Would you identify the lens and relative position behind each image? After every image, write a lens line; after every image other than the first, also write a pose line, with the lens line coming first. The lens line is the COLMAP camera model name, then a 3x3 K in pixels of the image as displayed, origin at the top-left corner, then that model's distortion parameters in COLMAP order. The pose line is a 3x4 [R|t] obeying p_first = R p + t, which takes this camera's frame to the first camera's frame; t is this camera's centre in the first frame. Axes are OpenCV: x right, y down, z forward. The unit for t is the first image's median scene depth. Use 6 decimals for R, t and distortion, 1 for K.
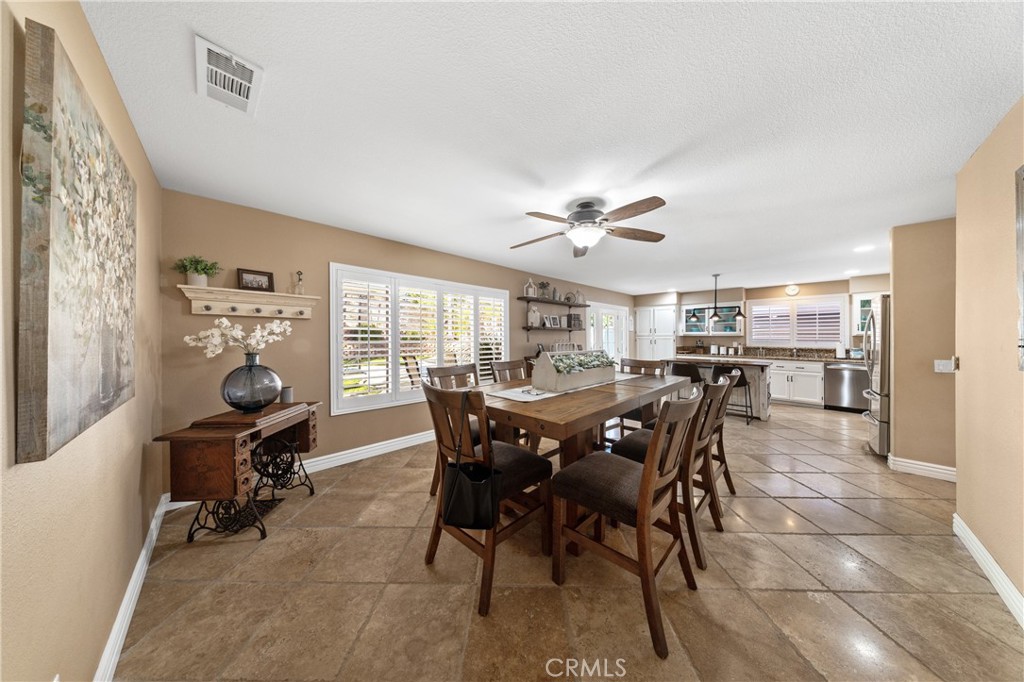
lens RADIAL K [[299.6, 0, 510.1], [0, 299.6, 338.1], [0, 0, 1]] dist [-0.000137, -0.000063]
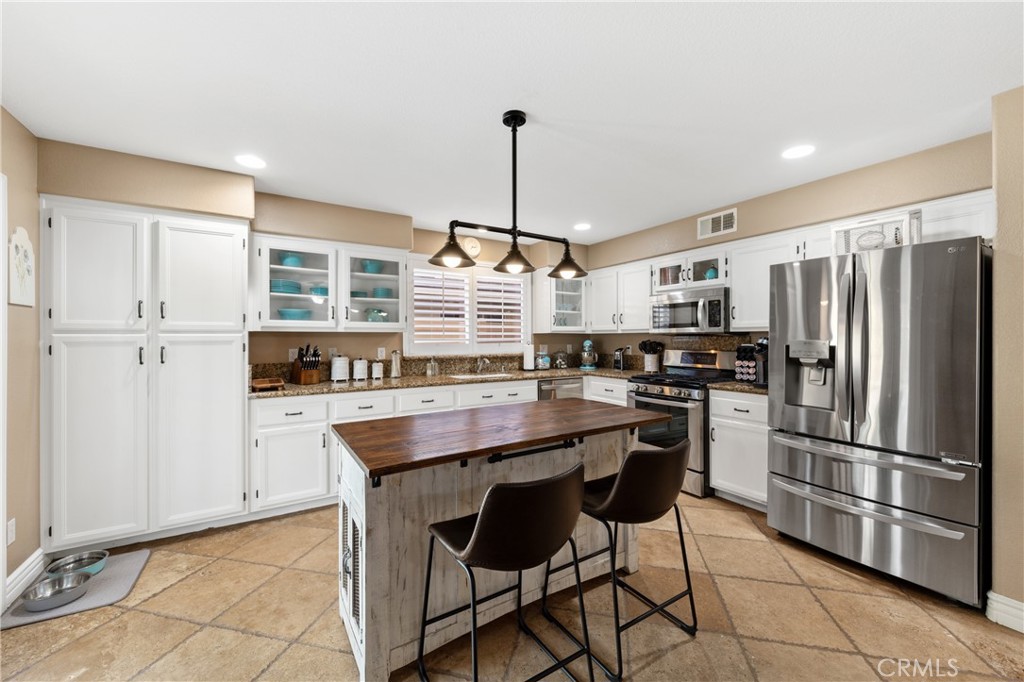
lens RADIAL K [[400.6, 0, 512.0], [0, 400.6, 341.0], [0, 0, 1]] dist [-0.001274, -0.000127]
pose [[0.207045, -0.013617, 0.978237, 0.245850], [0.006220, 0.999901, 0.012602, -0.001964], [-0.978312, 0.003475, 0.207109, 0.724584]]
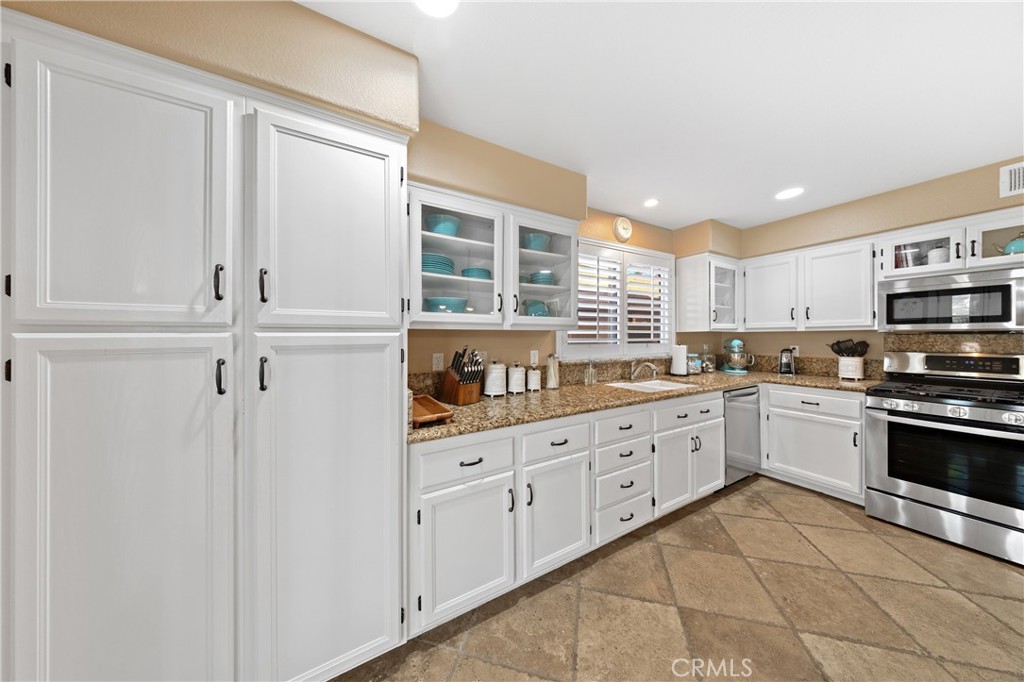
lens RADIAL K [[299.6, 0, 510.1], [0, 299.6, 338.1], [0, 0, 1]] dist [-0.000137, -0.000063]
pose [[0.242566, -0.009117, 0.970092, 0.434176], [0.010220, 0.999924, 0.006842, -0.002929], [-0.970081, 0.008255, 0.242641, 0.972849]]
